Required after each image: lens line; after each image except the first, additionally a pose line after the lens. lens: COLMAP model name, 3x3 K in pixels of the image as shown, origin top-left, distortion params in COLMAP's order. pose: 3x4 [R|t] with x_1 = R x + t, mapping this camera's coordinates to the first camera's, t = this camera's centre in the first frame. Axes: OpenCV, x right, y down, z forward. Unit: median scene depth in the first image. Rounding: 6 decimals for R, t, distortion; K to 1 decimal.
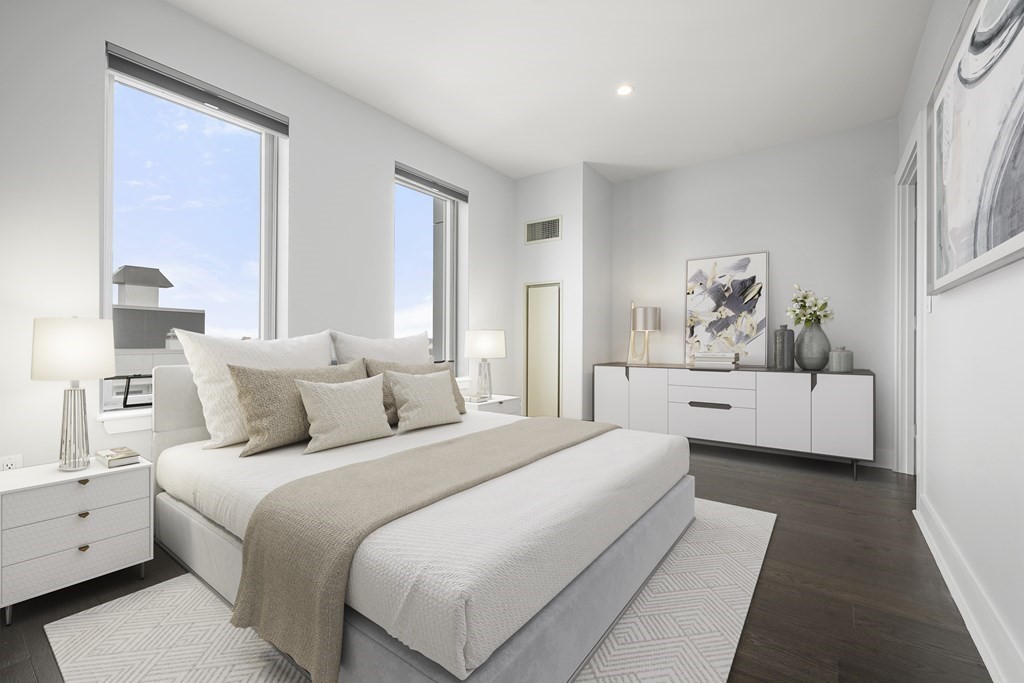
lens RADIAL K [[428.3, 0, 510.3], [0, 428.3, 337.5], [0, 0, 1]] dist [-0.000270, -0.000200]
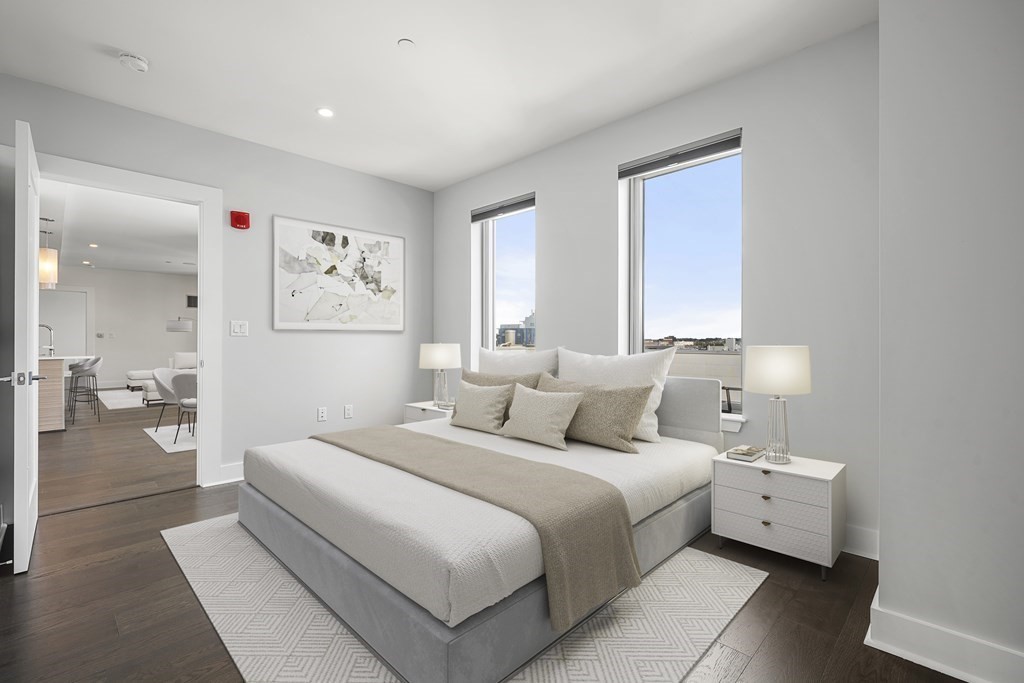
lens RADIAL K [[466.0, 0, 510.6], [0, 466.0, 341.2], [0, 0, 1]] dist [0.001420, 0.000577]
pose [[-0.151263, 0.003282, -0.988488, 1.271730], [0.001853, 0.999994, 0.003037, -0.058253], [0.988492, -0.001372, -0.151268, 1.513828]]
